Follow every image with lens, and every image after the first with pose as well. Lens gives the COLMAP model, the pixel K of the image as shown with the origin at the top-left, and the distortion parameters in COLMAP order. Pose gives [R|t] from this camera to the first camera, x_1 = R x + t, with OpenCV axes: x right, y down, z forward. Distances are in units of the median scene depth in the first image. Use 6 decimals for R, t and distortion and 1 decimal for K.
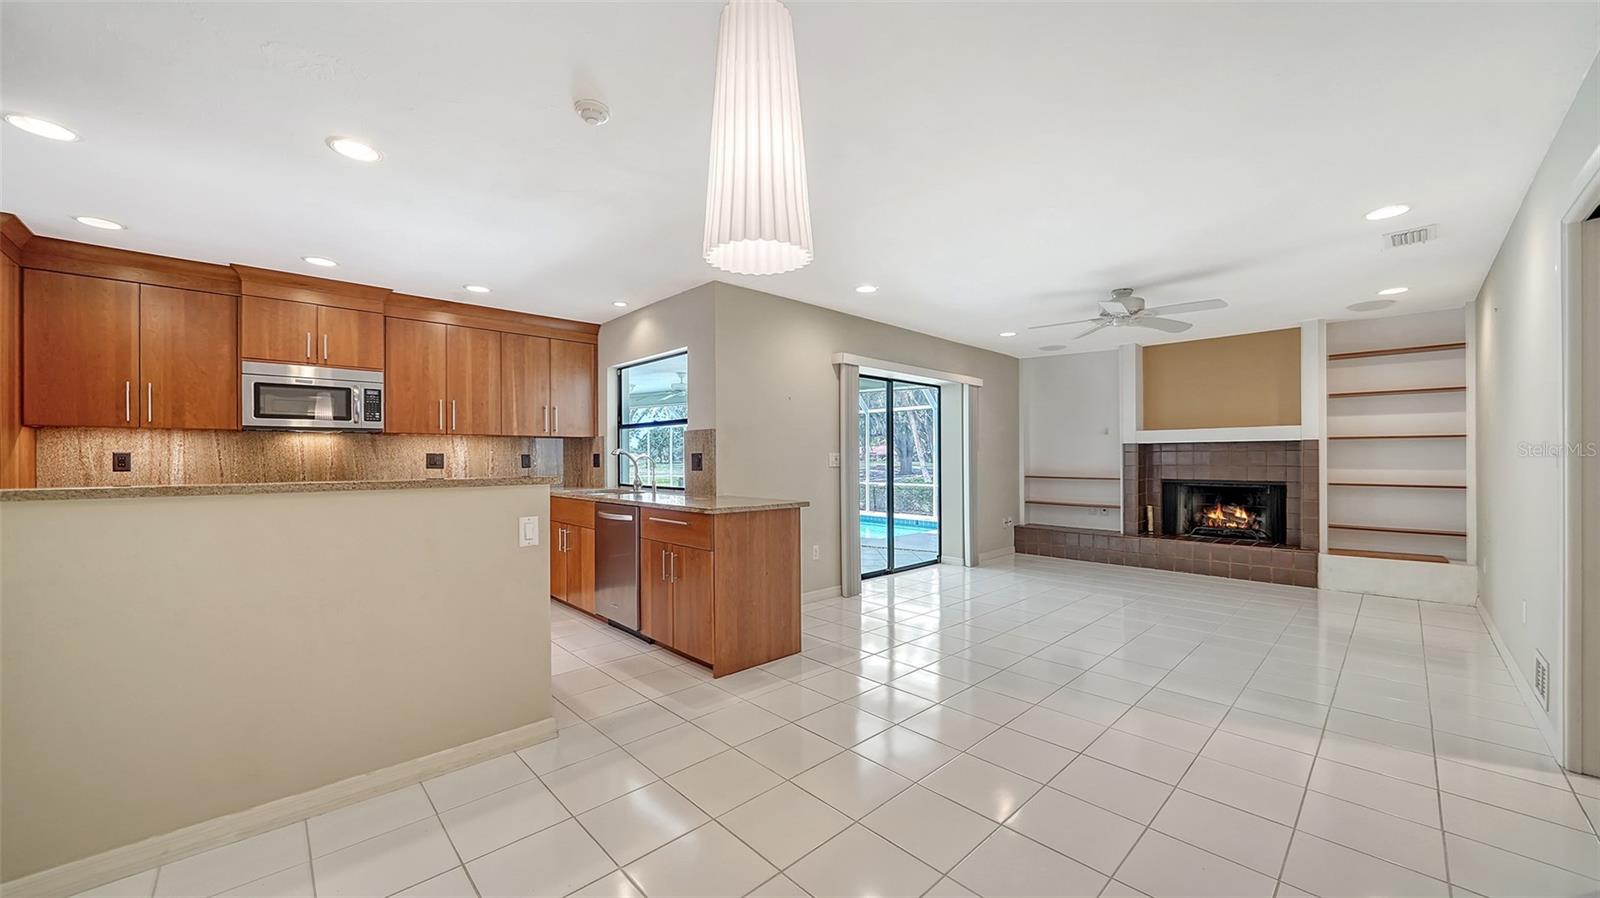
lens RADIAL K [[579.3, 0, 795.6], [0, 579.3, 455.1], [0, 0, 1]] dist [-0.012053, 0.000267]
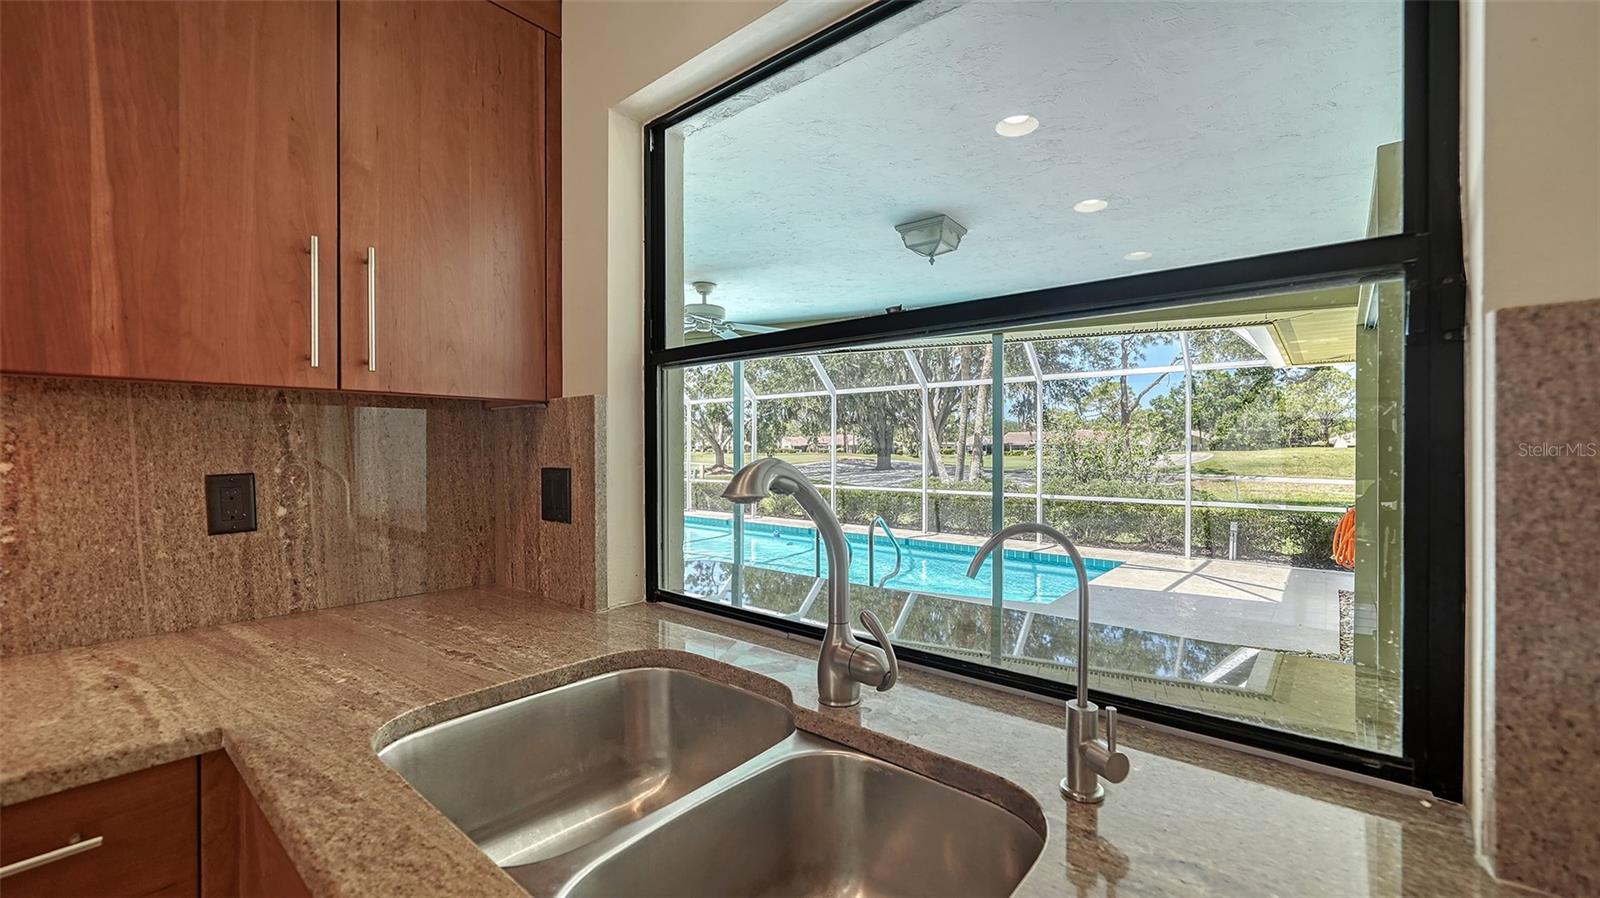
lens RADIAL K [[641.4, 0, 816.4], [0, 641.4, 451.1], [0, 0, 1]] dist [-0.007411, 0.000110]
pose [[0.991870, 0.003708, 0.127200, -0.306896], [-0.004738, 0.999958, 0.007794, -0.013986], [-0.127166, -0.008333, 0.991846, 0.814066]]
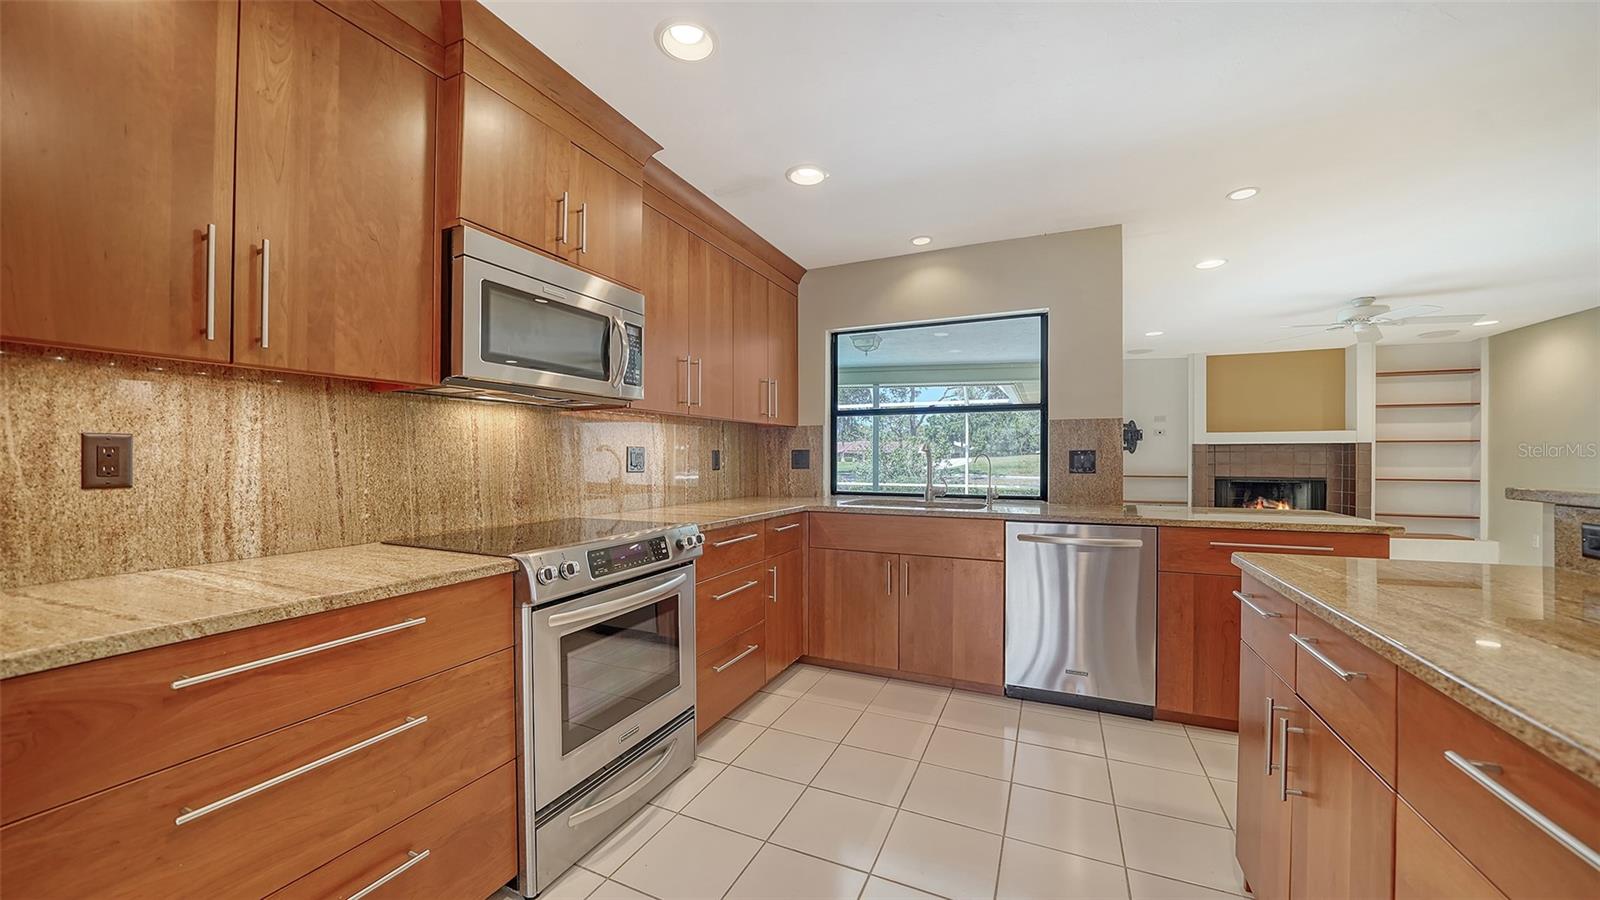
lens RADIAL K [[561.7, 0, 791.9], [0, 561.7, 457.6], [0, 0, 1]] dist [-0.019827, 0.000086]
pose [[0.930162, 0.002166, 0.367144, -0.696919], [-0.004086, 0.999982, 0.004451, 0.004906], [-0.367127, -0.005640, 0.930154, 0.408915]]
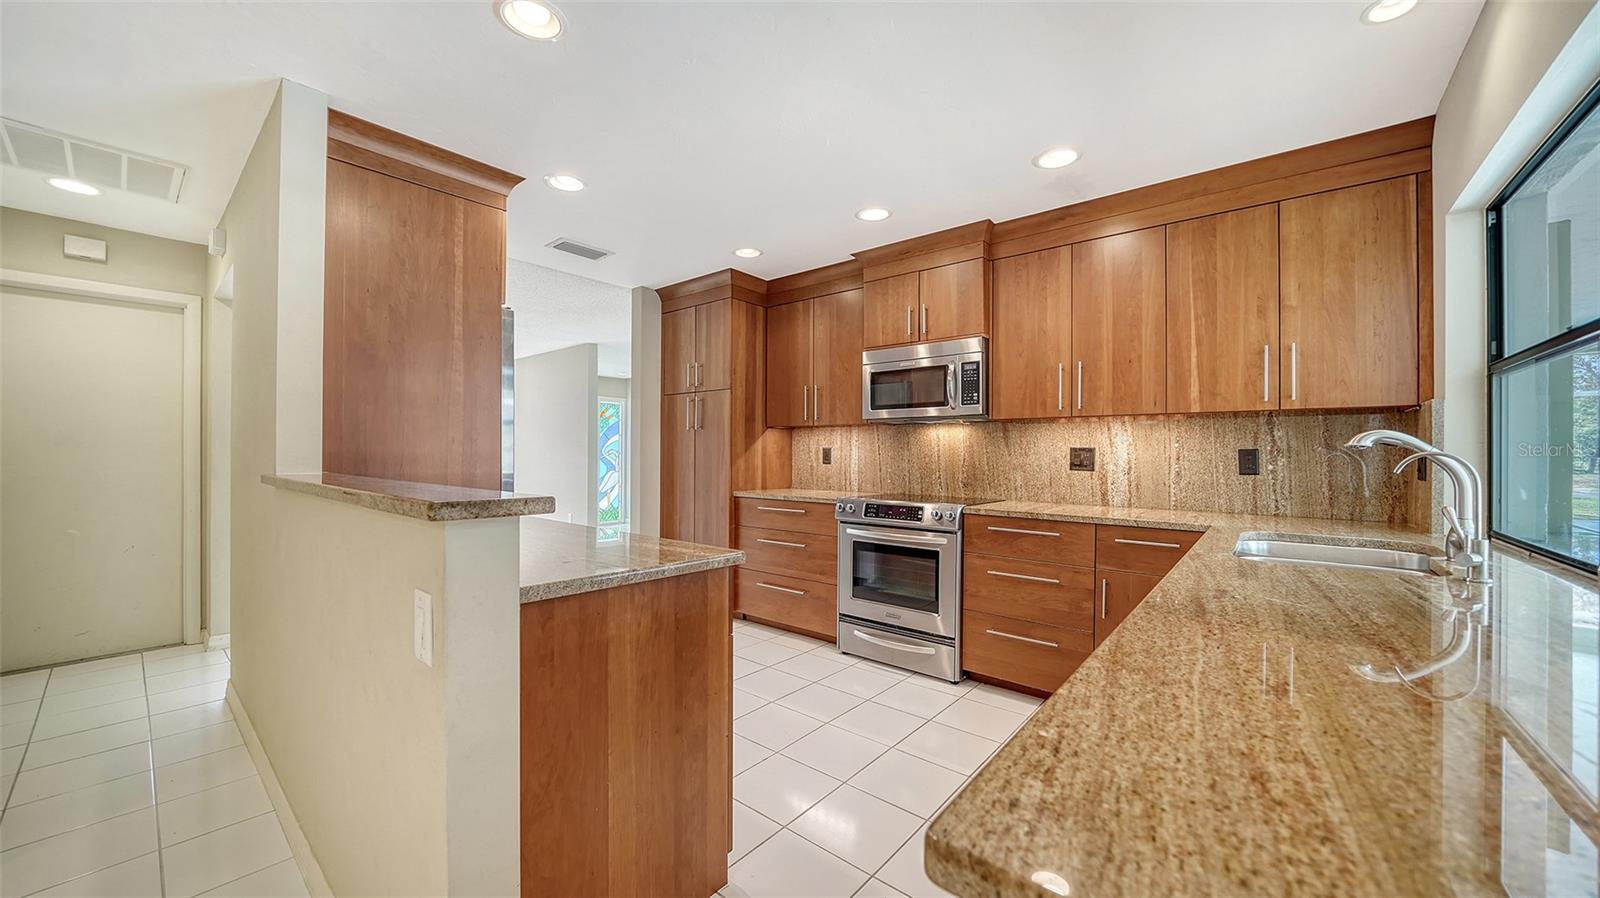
lens RADIAL K [[579.3, 0, 795.6], [0, 579.3, 455.1], [0, 0, 1]] dist [-0.012053, 0.000267]
pose [[0.122310, 0.005098, -0.992479, -0.010499], [-0.002936, 0.999984, 0.004774, 0.003619], [0.992488, 0.002330, 0.122323, 0.602509]]
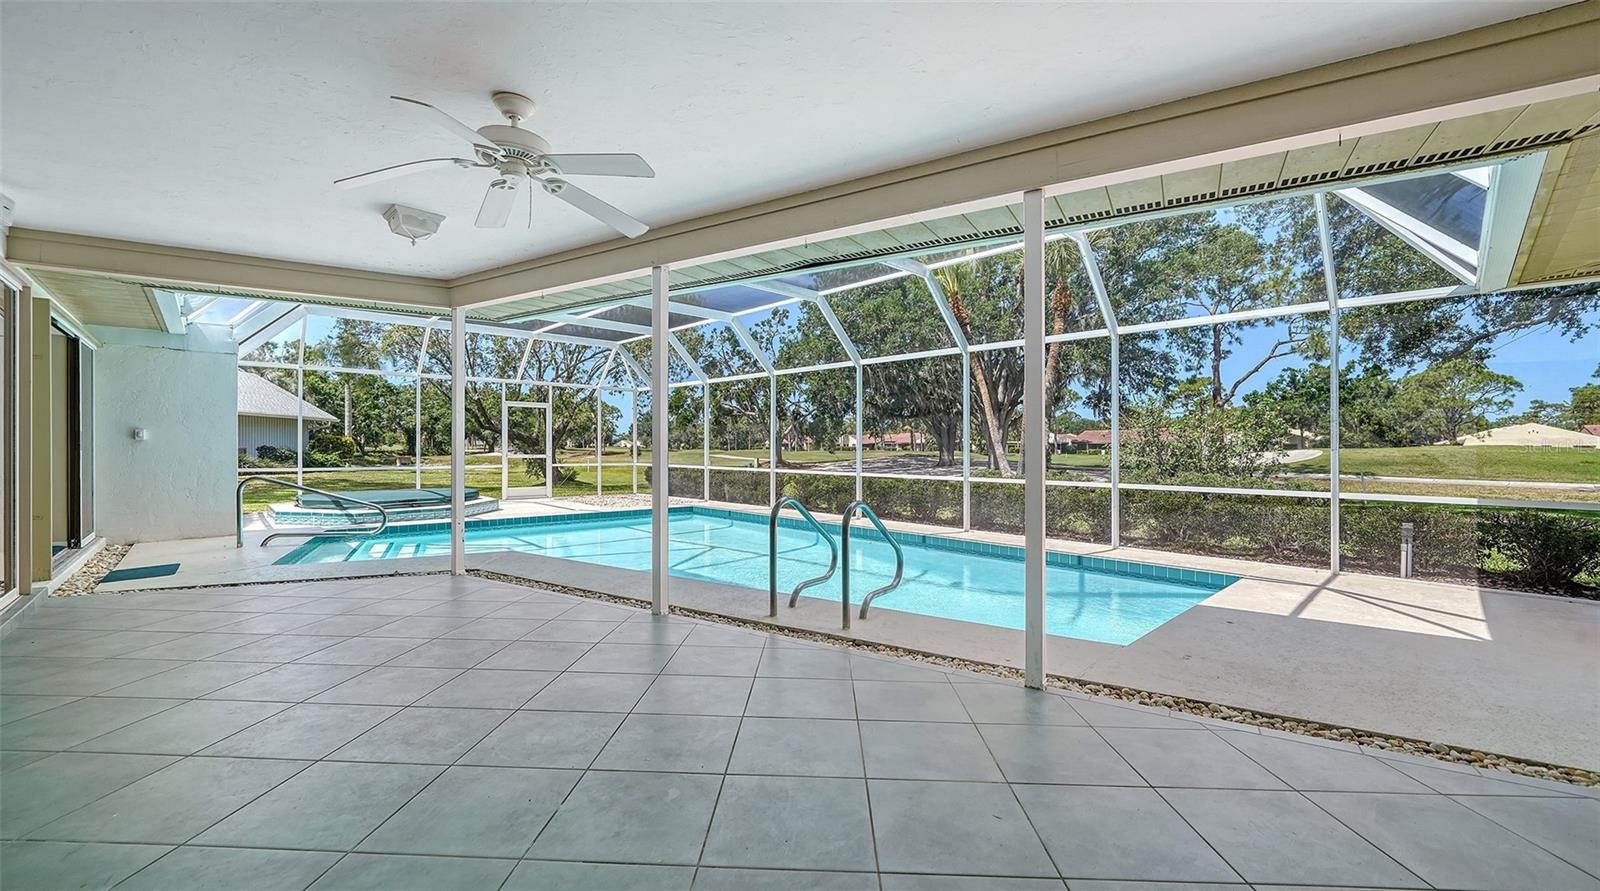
lens RADIAL K [[626.5, 0, 800.0], [0, 626.5, 445.5], [0, 0, 1]] dist [-0.013221, 0.000060]
pose [[0.999932, 0.007915, -0.008562, -0.097908], [-0.007922, 0.999968, -0.000715, 0.052590], [0.008556, 0.000782, 0.999963, 1.218971]]
